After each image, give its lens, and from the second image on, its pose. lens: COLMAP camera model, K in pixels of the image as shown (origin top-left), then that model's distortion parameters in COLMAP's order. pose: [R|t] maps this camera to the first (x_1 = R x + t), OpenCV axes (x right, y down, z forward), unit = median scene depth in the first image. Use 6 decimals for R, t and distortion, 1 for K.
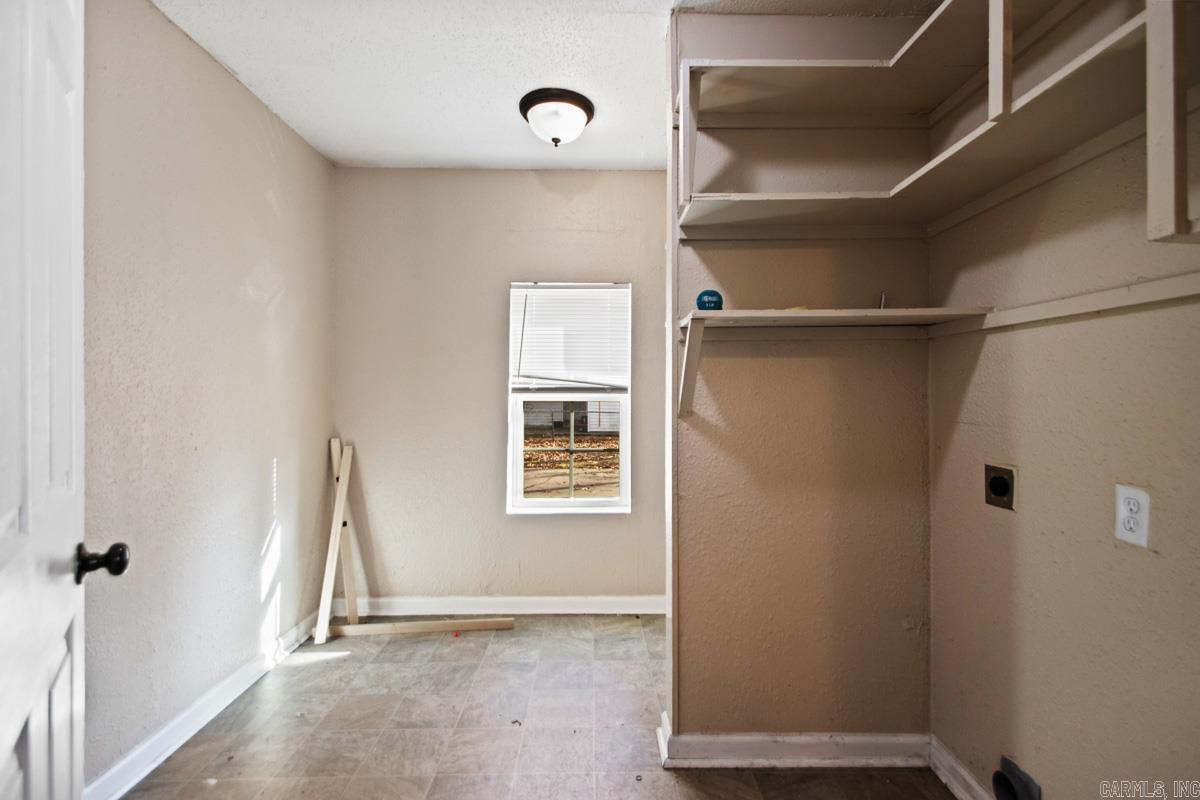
lens RADIAL K [[557.4, 0, 608.8], [0, 557.4, 400.3], [0, 0, 1]] dist [0.026304, -0.000168]
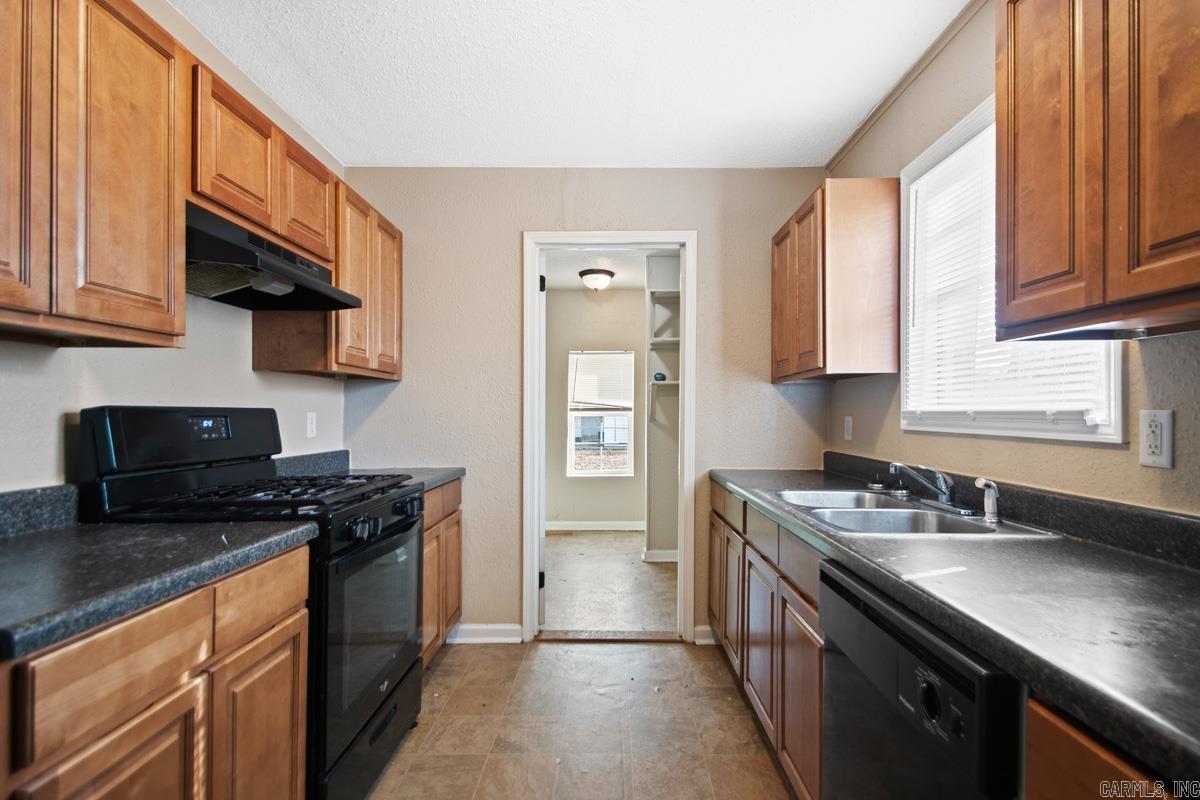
lens RADIAL K [[579.2, 0, 619.4], [0, 579.2, 412.4], [0, 0, 1]] dist [0.001562, -0.000095]
pose [[0.999967, -0.002199, -0.007782, 0.009098], [0.002186, 0.999996, -0.001588, -0.006680], [0.007785, 0.001571, 0.999968, -1.091760]]
